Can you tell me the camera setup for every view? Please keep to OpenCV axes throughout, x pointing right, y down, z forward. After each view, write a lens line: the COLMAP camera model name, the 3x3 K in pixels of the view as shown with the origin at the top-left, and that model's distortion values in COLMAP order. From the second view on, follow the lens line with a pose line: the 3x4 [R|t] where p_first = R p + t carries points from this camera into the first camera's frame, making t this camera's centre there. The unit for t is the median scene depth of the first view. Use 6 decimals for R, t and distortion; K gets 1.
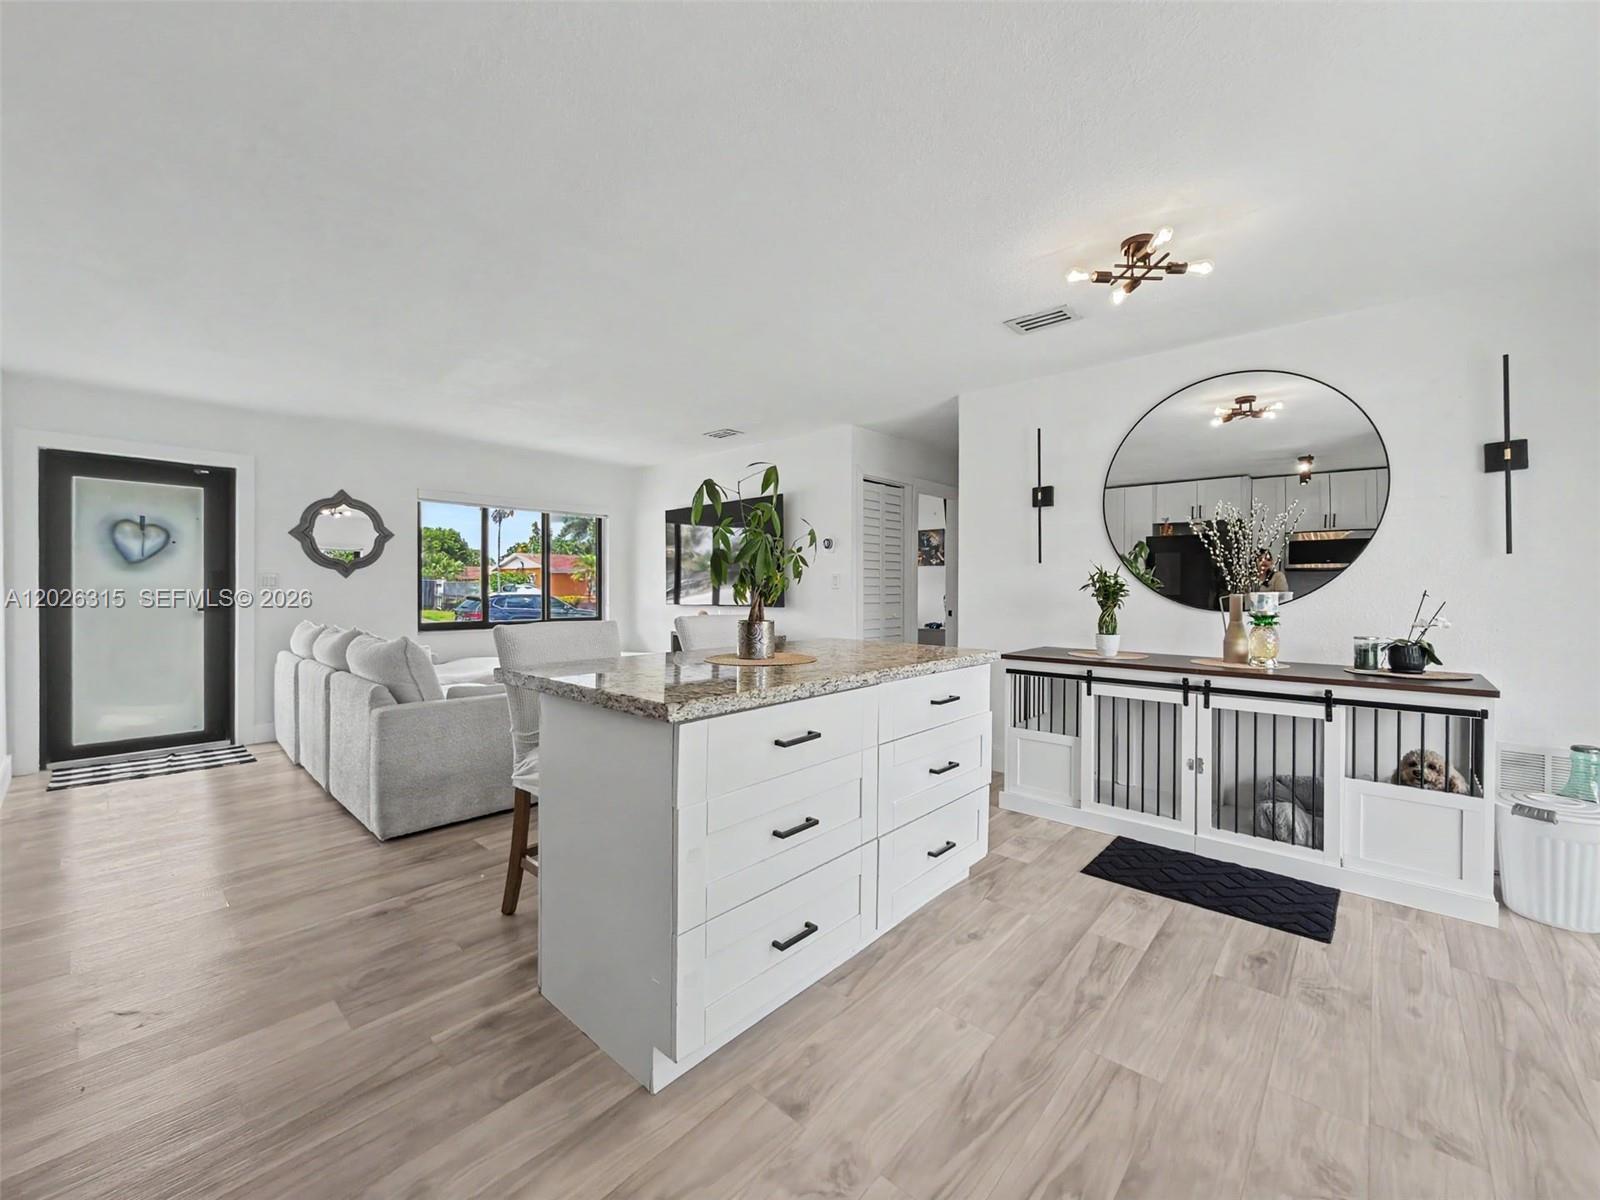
lens RADIAL K [[643.0, 0, 802.5], [0, 643.0, 593.5], [0, 0, 1]] dist [0.000619, 0.000165]
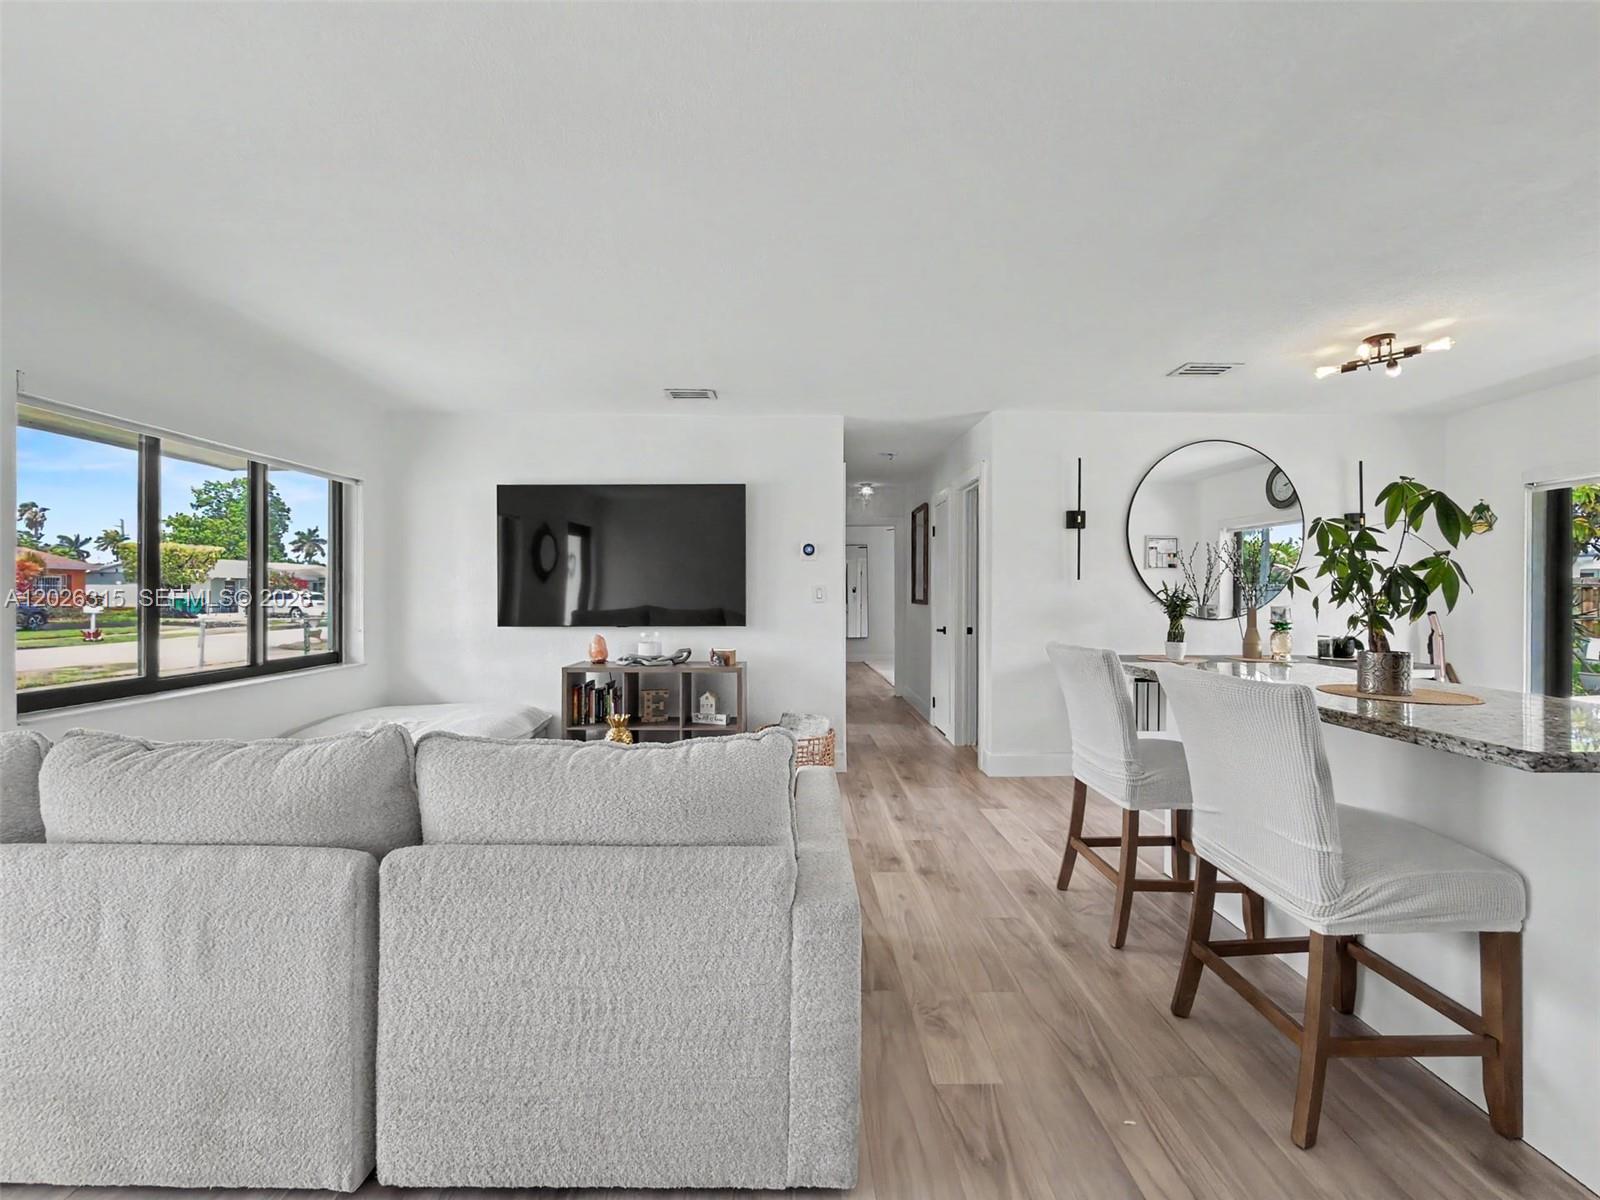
lens RADIAL K [[643.0, 0, 802.5], [0, 643.0, 593.5], [0, 0, 1]] dist [0.000619, 0.000165]
pose [[0.732567, -0.001850, 0.680692, -0.603906], [0.005836, 0.999977, -0.003563, -0.018785], [-0.680670, 0.006582, 0.732561, 0.424791]]
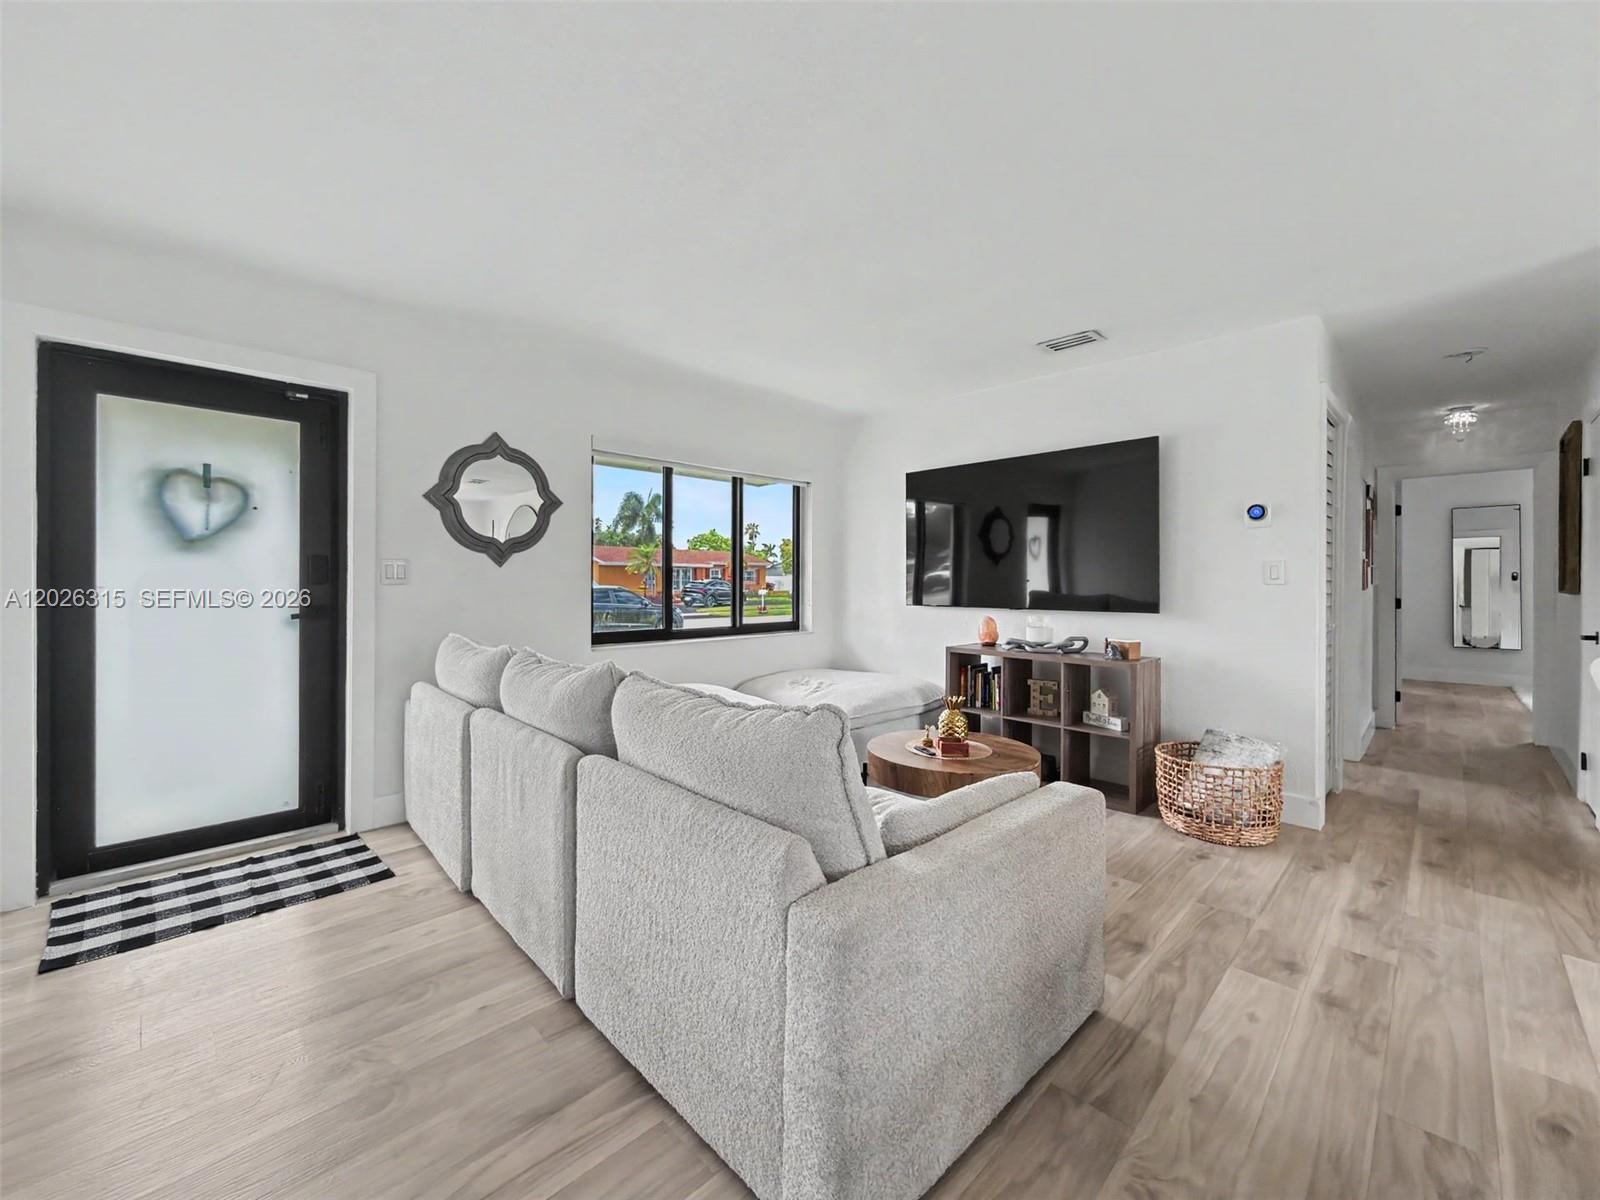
lens RADIAL K [[651.0, 0, 802.4], [0, 651.0, 585.4], [0, 0, 1]] dist [0.000898, -0.000056]
pose [[0.998779, 0.002614, -0.049326, -0.406899], [-0.002720, 0.999994, -0.002089, -0.005158], [0.049321, 0.002221, 0.998781, 0.387959]]
